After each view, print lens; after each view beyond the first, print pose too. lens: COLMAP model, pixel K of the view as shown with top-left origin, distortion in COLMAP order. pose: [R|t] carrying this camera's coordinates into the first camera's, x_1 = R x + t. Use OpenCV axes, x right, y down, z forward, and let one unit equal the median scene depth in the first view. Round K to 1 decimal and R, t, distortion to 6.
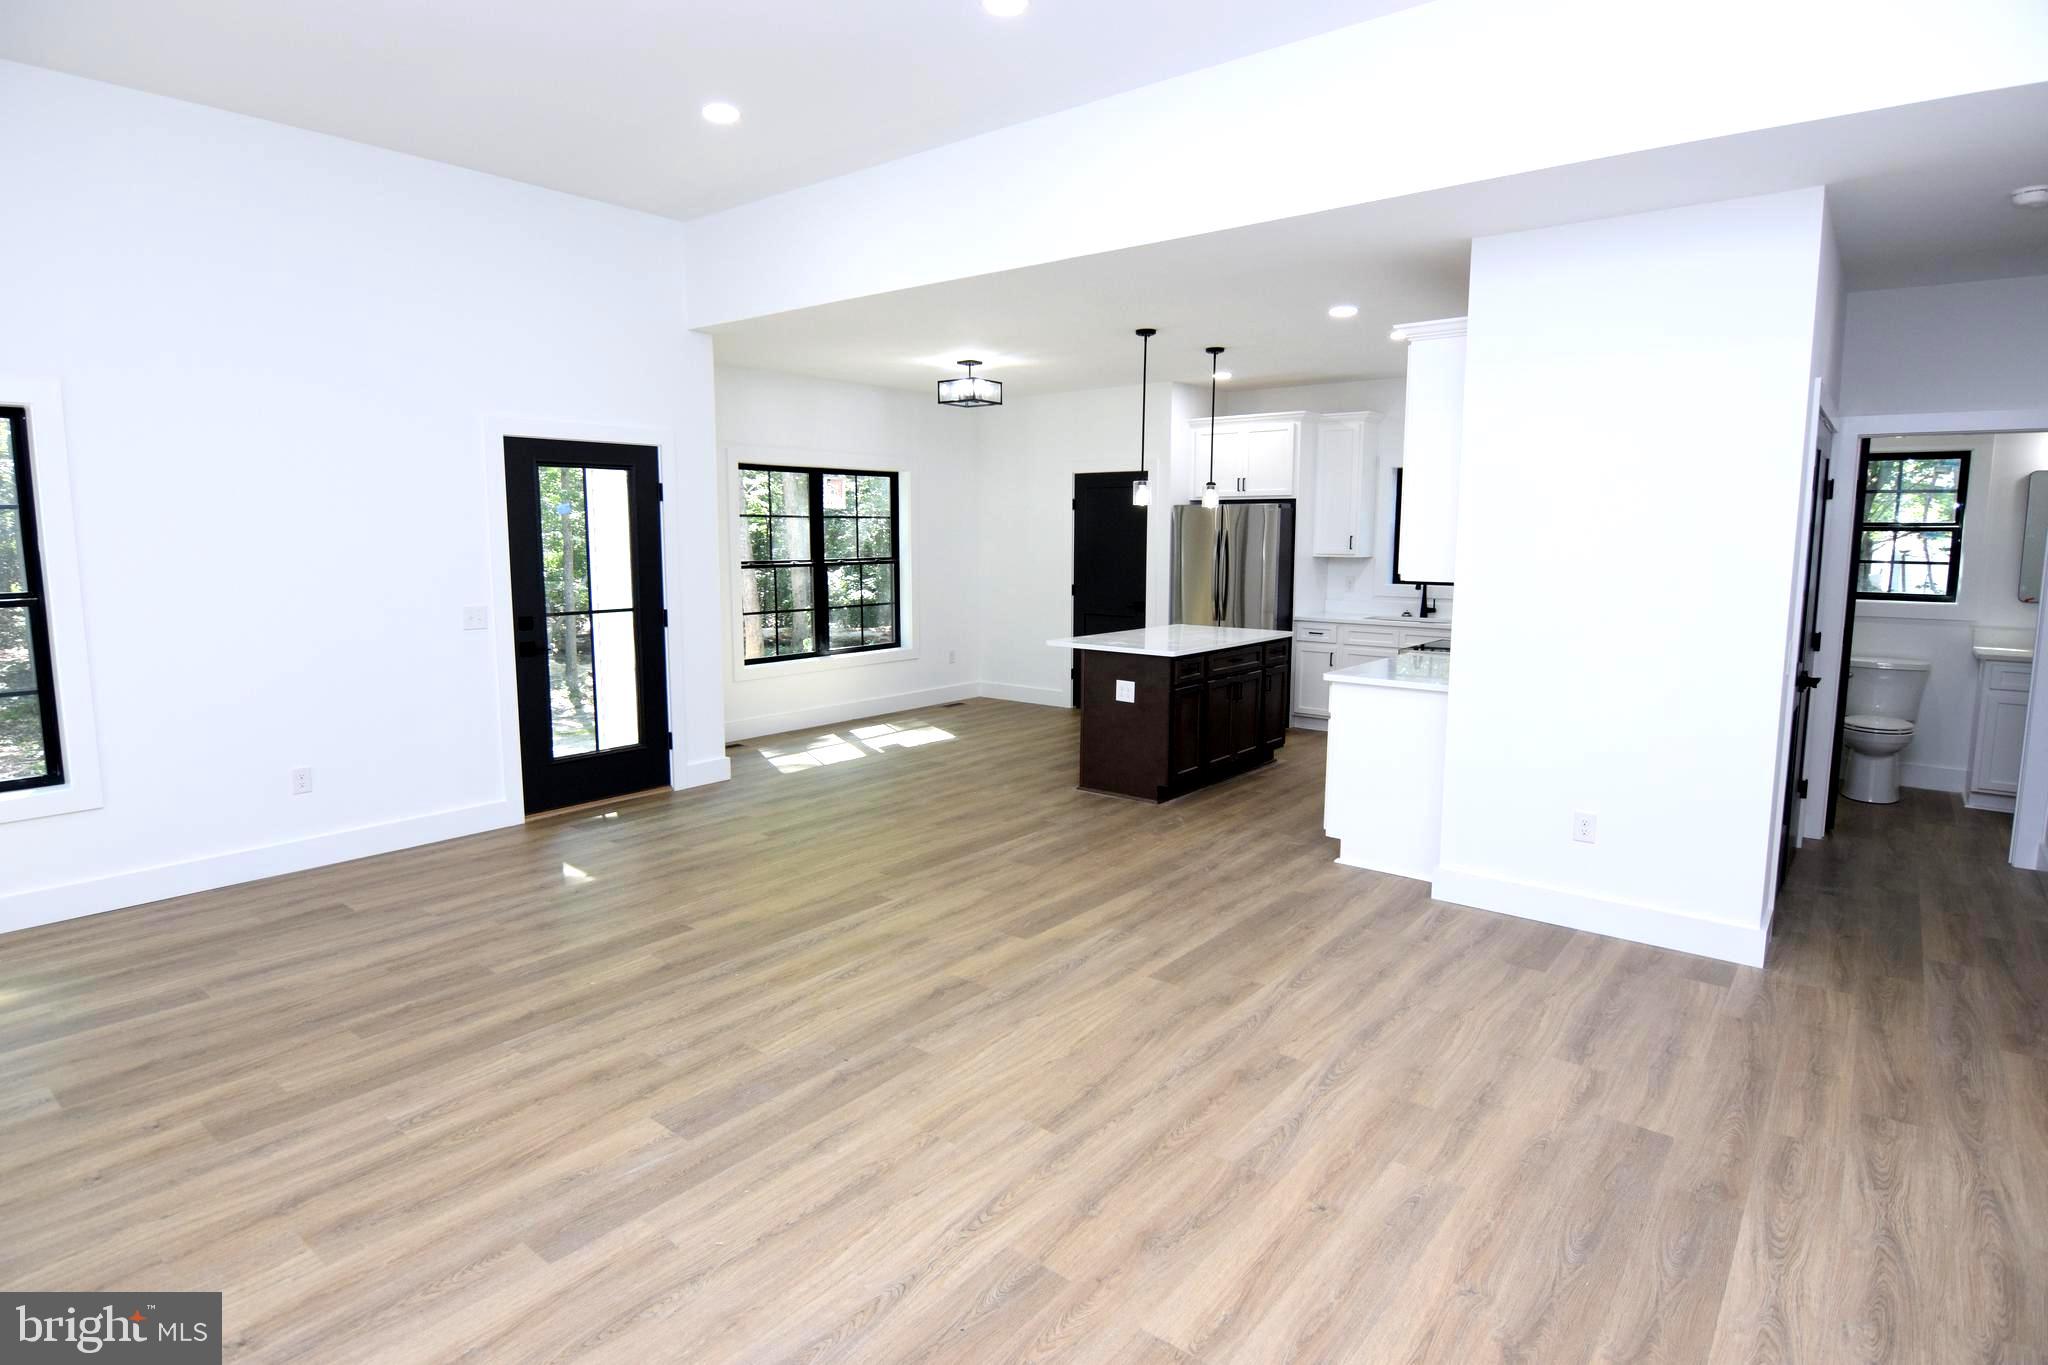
lens RADIAL K [[1084.6, 0, 1016.5], [0, 1084.6, 667.8], [0, 0, 1]] dist [0.006514, -0.022219]
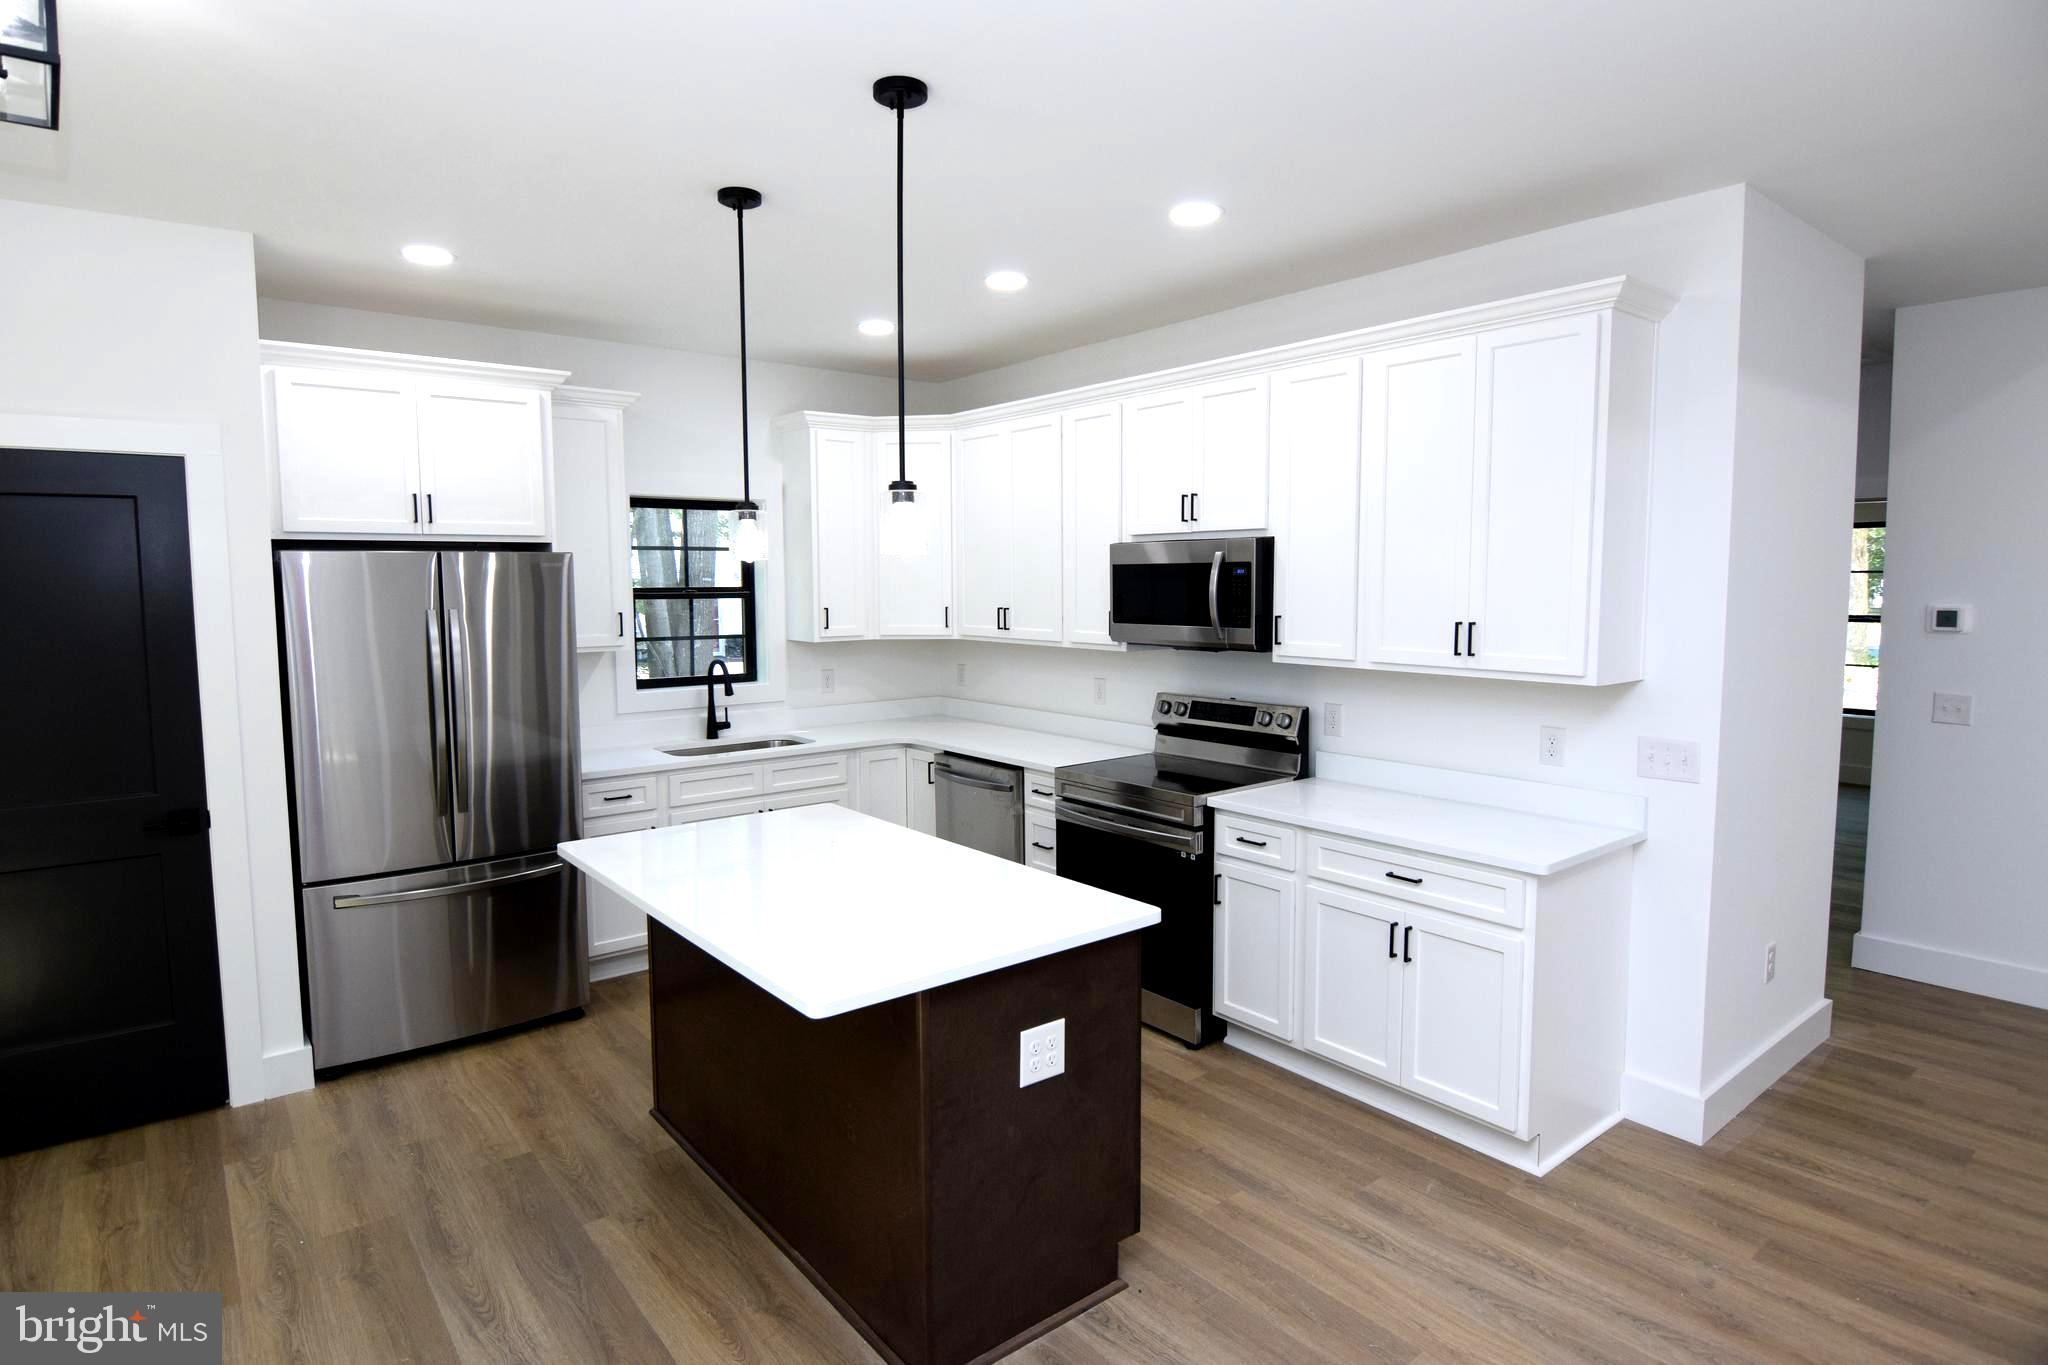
lens RADIAL K [[1084.6, 0, 1016.5], [0, 1084.6, 667.8], [0, 0, 1]] dist [0.006514, -0.022219]
pose [[0.217894, -0.084130, 0.972340, -0.325610], [0.130903, 0.989795, 0.056305, -0.169194], [-0.967154, 0.115014, 0.226683, 1.171910]]
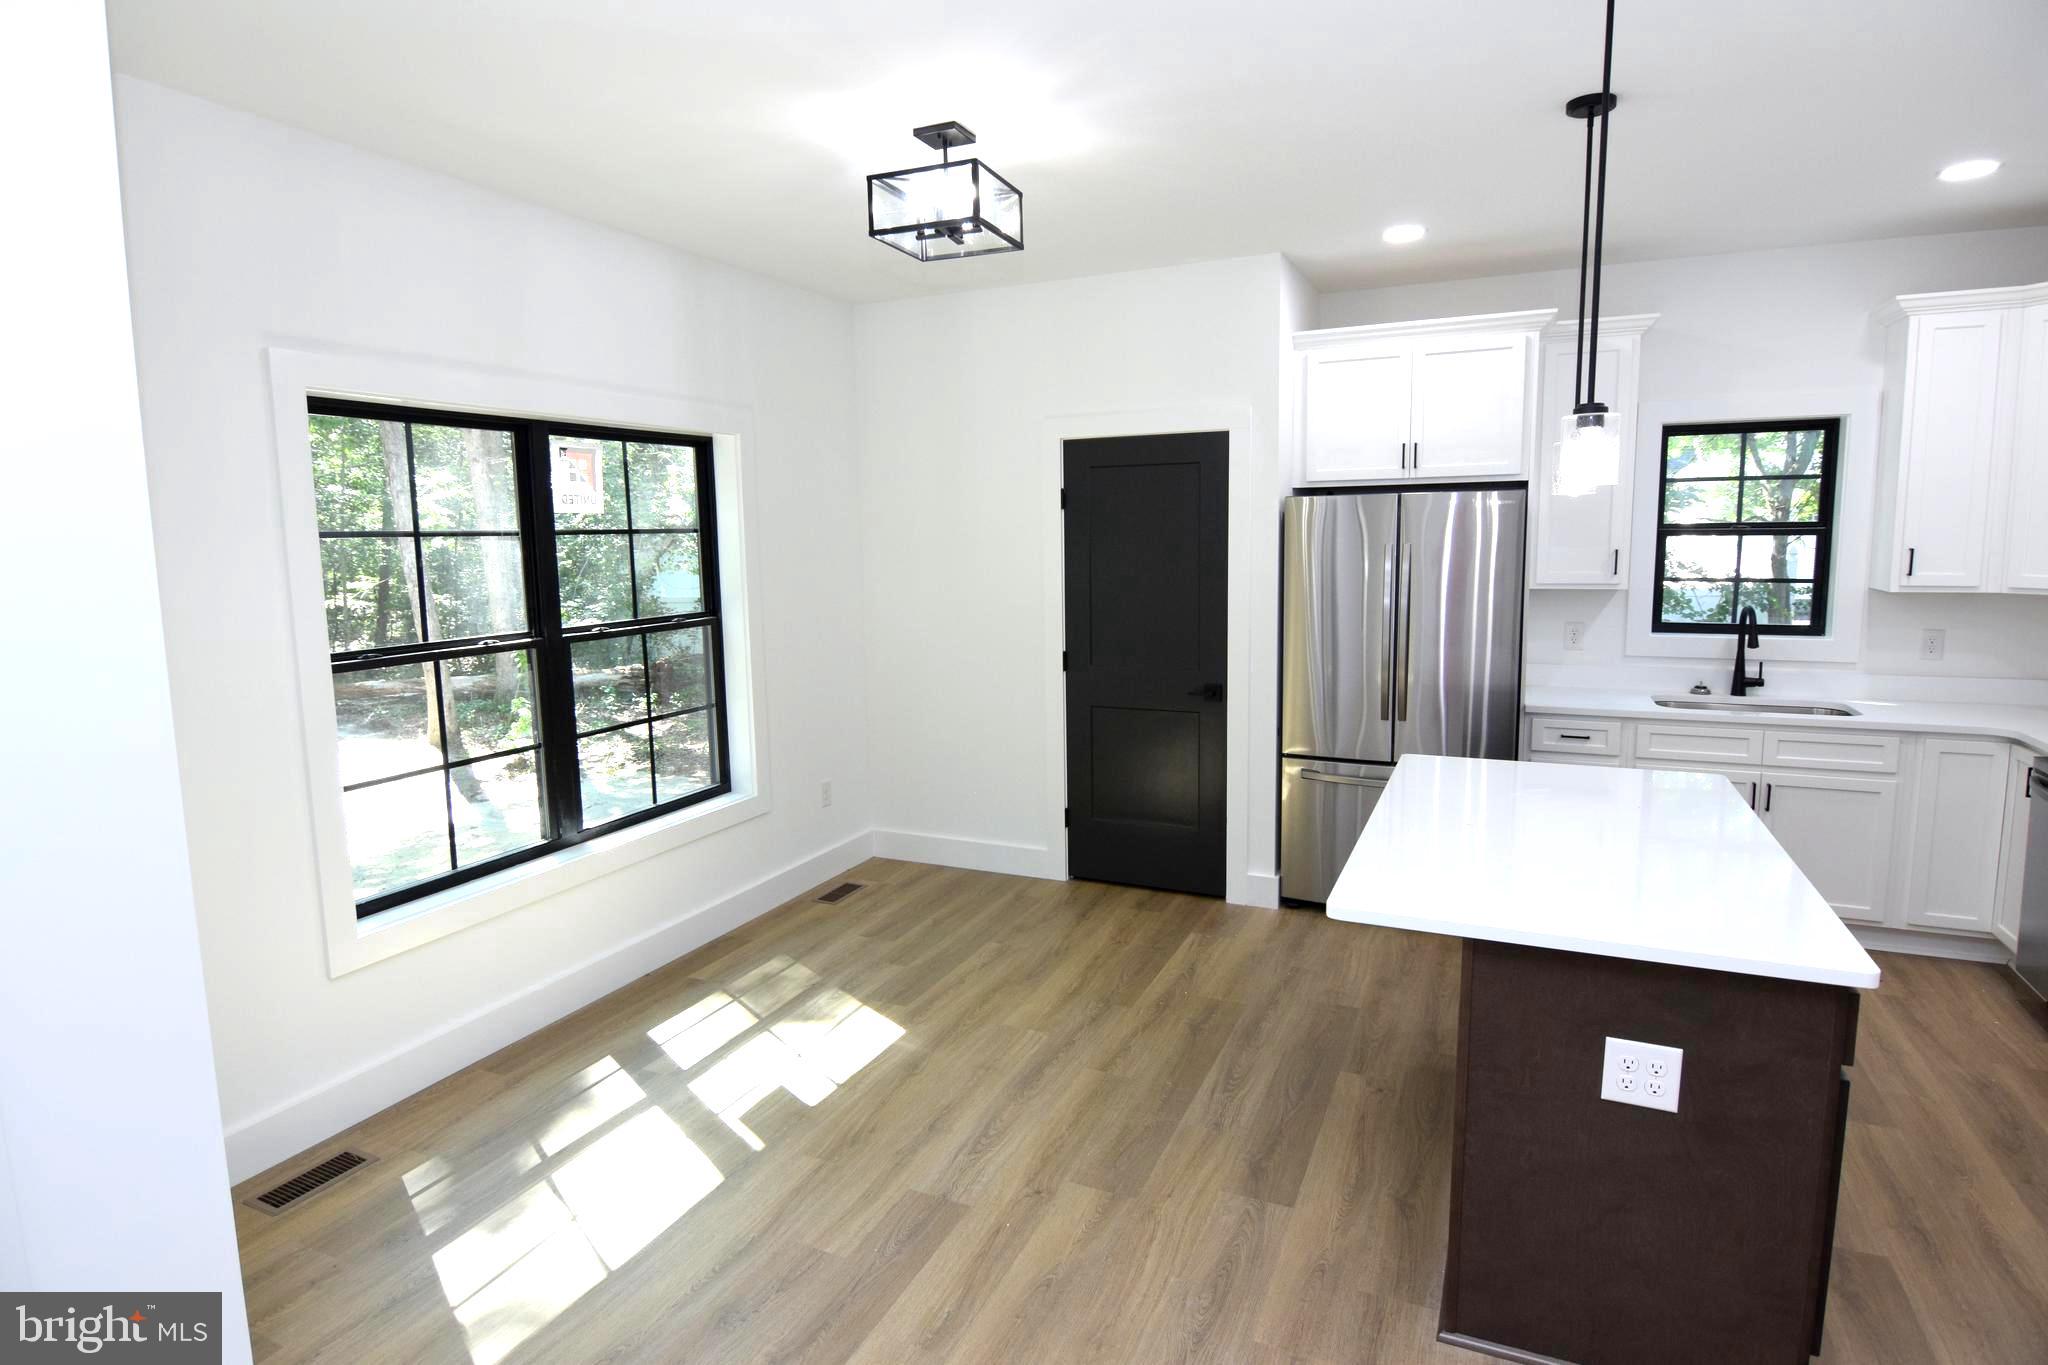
lens RADIAL K [[1084.6, 0, 1016.5], [0, 1084.6, 667.8], [0, 0, 1]] dist [0.006514, -0.022219]
pose [[0.969656, -0.049779, 0.239352, -0.187515], [0.050520, 0.998718, 0.003041, -0.137600], [-0.239196, 0.009143, 0.970928, 0.949852]]
